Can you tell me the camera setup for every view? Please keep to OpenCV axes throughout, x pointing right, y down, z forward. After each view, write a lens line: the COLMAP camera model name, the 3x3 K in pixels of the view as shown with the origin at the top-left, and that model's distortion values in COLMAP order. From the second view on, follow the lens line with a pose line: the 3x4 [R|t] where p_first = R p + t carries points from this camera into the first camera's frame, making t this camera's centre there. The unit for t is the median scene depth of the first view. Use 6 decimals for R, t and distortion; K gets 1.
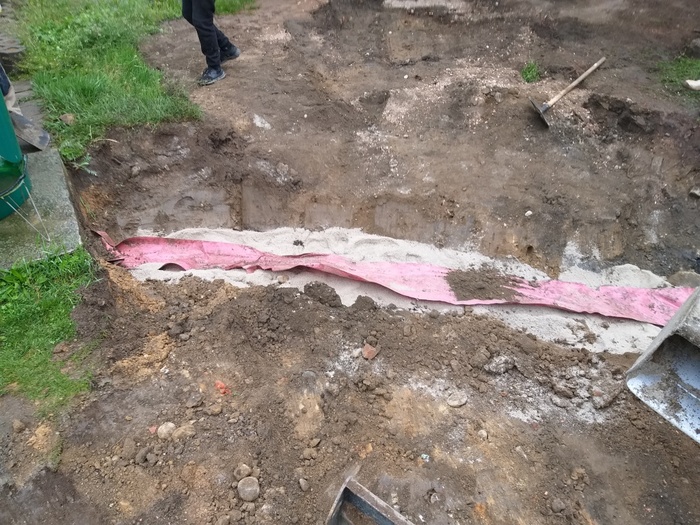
lens RADIAL K [[535.5, 0, 344.8], [0, 535.5, 264.5], [0, 0, 1]] dist [0.067946, -0.123065]
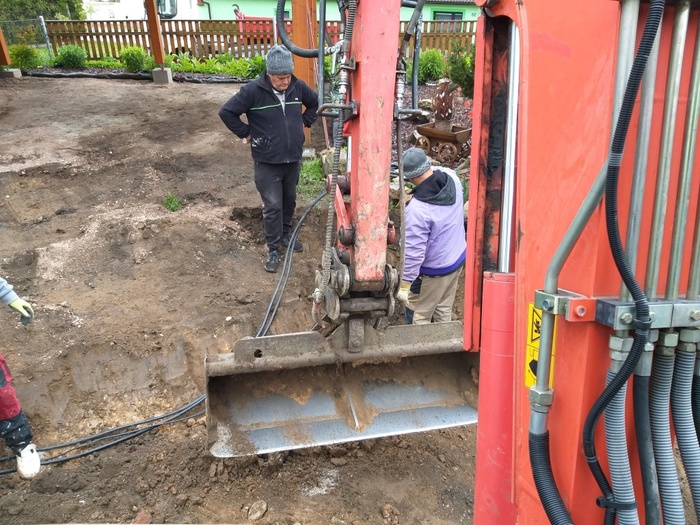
lens RADIAL K [[535.5, 0, 338.8], [0, 535.5, 268.2], [0, 0, 1]] dist [0.067946, -0.123065]
pose [[0.766844, -0.266986, 0.583668, -0.083336], [0.399637, 0.910206, -0.108703, 0.015211], [-0.502236, 0.316614, 0.804683, 0.017485]]
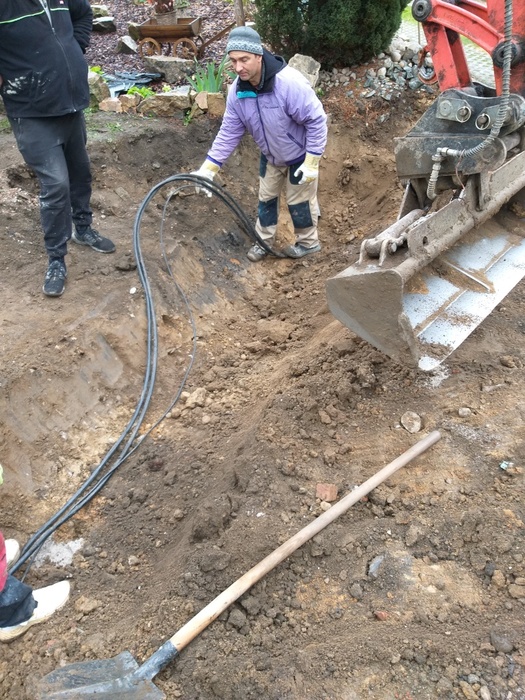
lens RADIAL K [[535.5, 0, 244.1], [0, 535.5, 354.2], [0, 0, 1]] dist [0.067946, -0.123065]
pose [[0.266991, -0.629838, 0.729397, -0.287448], [0.660212, 0.670900, 0.337659, -0.197259], [-0.702023, 0.391405, 0.594950, 0.424662]]
